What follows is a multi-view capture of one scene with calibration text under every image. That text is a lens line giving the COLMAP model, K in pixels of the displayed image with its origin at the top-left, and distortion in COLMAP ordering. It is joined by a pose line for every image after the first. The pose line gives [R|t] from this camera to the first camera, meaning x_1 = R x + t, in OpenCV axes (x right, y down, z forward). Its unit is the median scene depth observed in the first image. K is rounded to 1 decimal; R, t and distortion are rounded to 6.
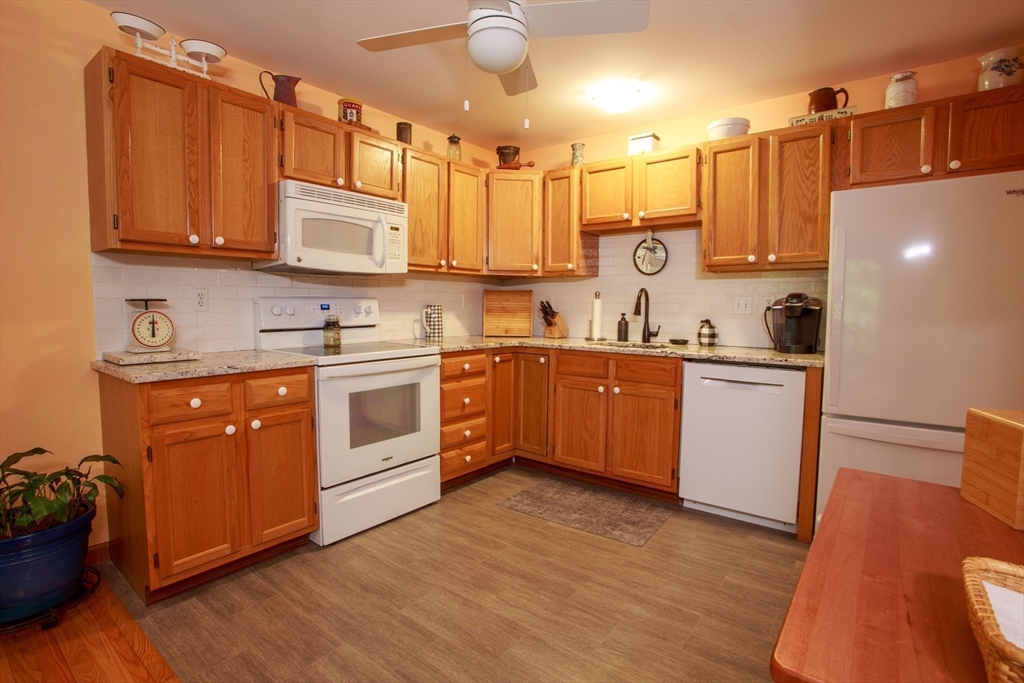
lens RADIAL K [[498.1, 0, 510.3], [0, 498.1, 339.6], [0, 0, 1]] dist [-0.074308, 0.032570]
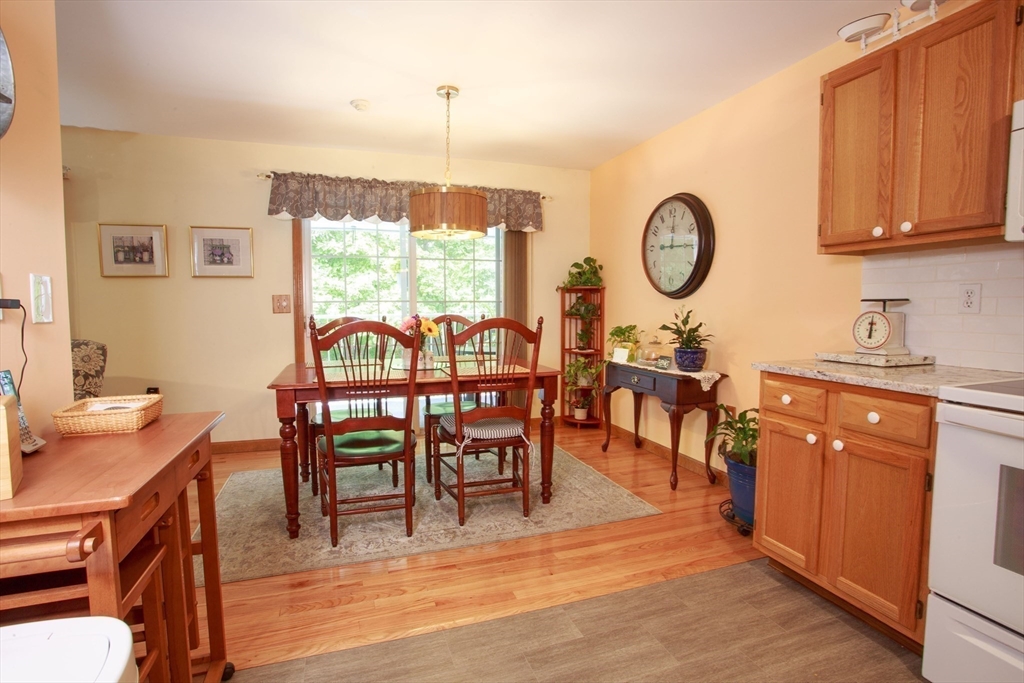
lens RADIAL K [[498.1, 0, 510.3], [0, 498.1, 339.6], [0, 0, 1]] dist [-0.074308, 0.032570]
pose [[-0.549231, 0.052084, -0.834046, 0.354849], [-0.061613, 0.992816, 0.102572, -0.043861], [0.833396, 0.107724, -0.542076, 0.703507]]
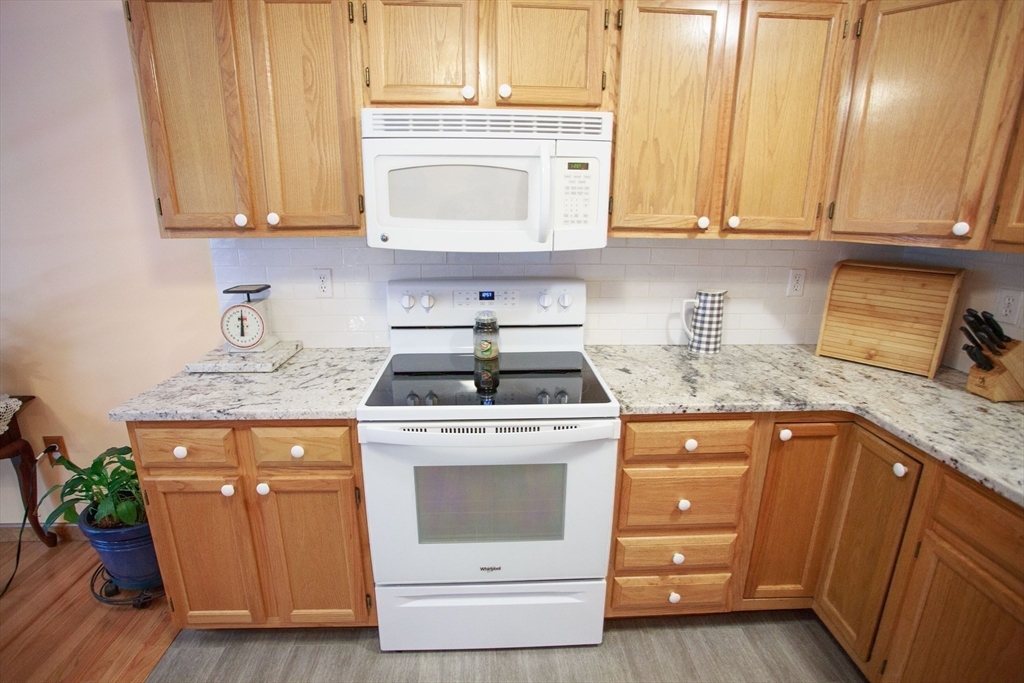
lens RADIAL K [[498.1, 0, 510.3], [0, 498.1, 339.6], [0, 0, 1]] dist [-0.074308, 0.032570]
pose [[0.652424, 0.197432, -0.731685, 0.148321], [-0.055791, 0.975363, 0.213436, -0.158145], [0.755798, -0.098429, 0.647365, 0.608629]]
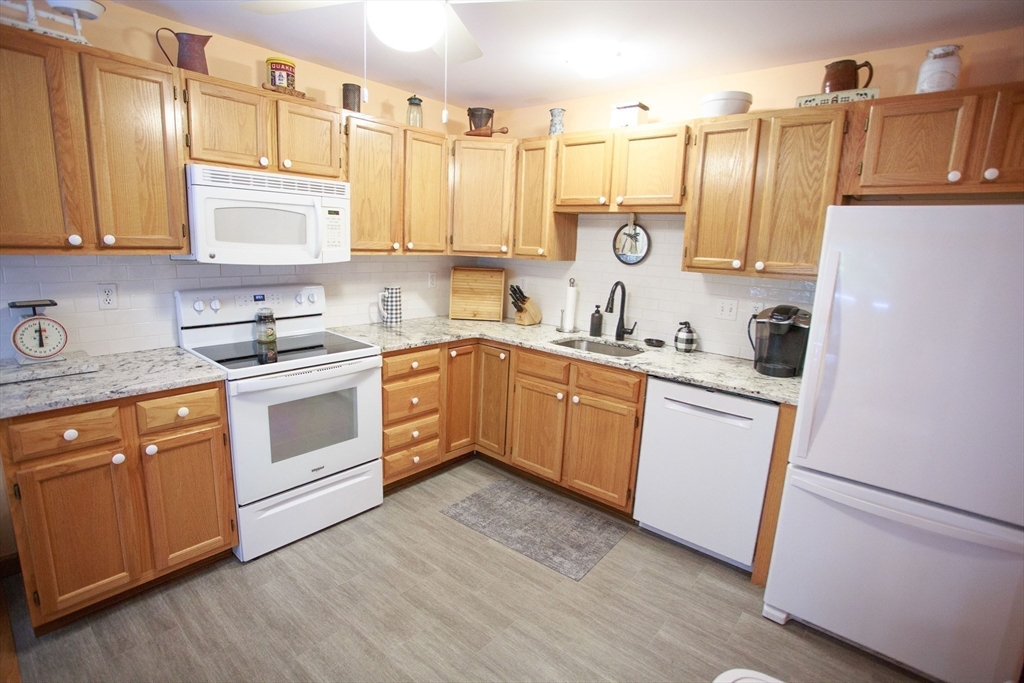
lens RADIAL K [[498.1, 0, 510.3], [0, 498.1, 339.6], [0, 0, 1]] dist [-0.074308, 0.032570]
pose [[0.998548, 0.043873, -0.031269, 0.127039], [-0.039612, 0.991257, 0.125861, -0.126484], [0.036518, -0.124440, 0.991555, 0.110083]]
